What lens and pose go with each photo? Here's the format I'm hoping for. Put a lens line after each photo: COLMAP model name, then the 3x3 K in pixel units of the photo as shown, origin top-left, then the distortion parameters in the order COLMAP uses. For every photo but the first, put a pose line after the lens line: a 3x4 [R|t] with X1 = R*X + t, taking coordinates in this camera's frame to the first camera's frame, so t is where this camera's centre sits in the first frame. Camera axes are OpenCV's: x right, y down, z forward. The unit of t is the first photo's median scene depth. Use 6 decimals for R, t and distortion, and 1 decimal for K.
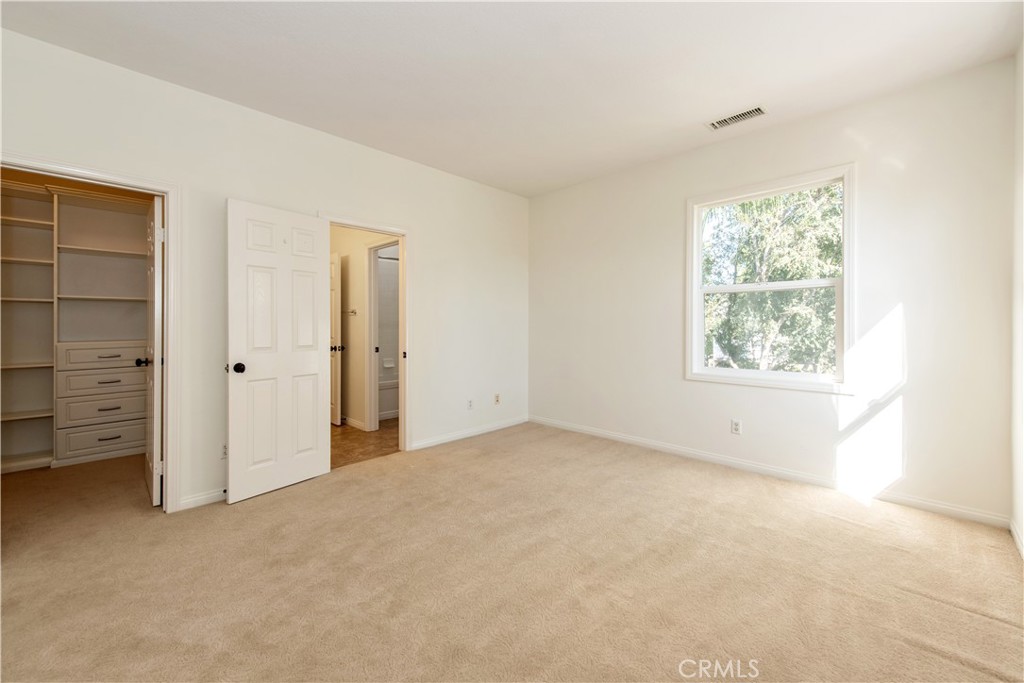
lens RADIAL K [[402.5, 0, 514.3], [0, 402.5, 326.5], [0, 0, 1]] dist [-0.000818, -0.000052]
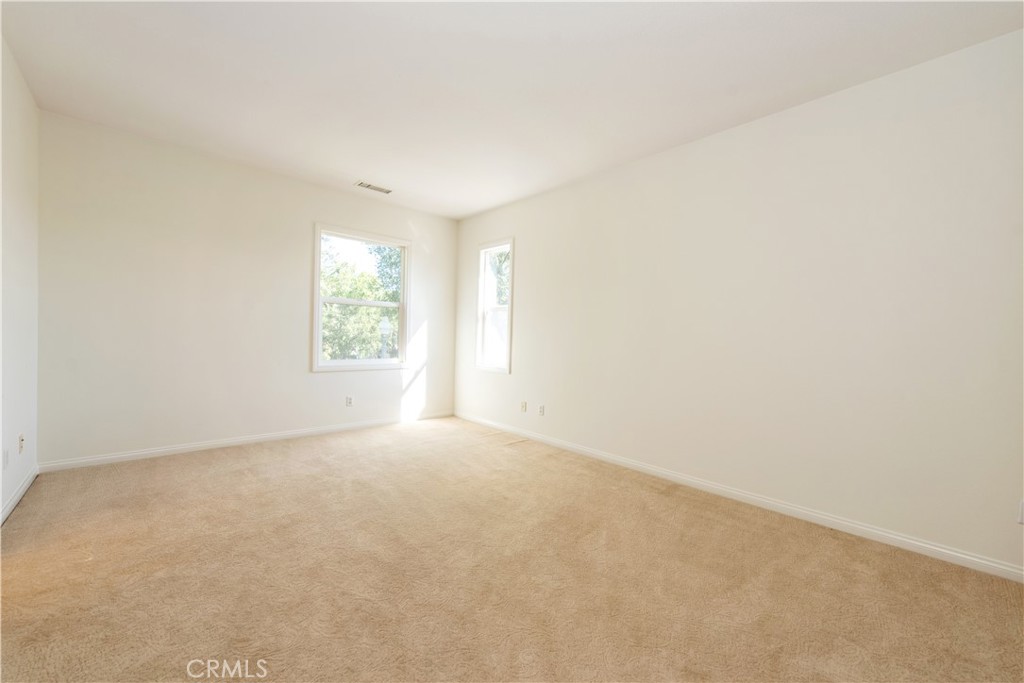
lens RADIAL K [[401.0, 0, 508.9], [0, 401.0, 334.9], [0, 0, 1]] dist [0.002638, 0.000226]
pose [[0.066342, 0.002757, 0.997793, -0.885753], [-0.028075, 0.999605, -0.000895, 0.005465], [-0.997402, -0.027954, 0.066393, 0.400253]]
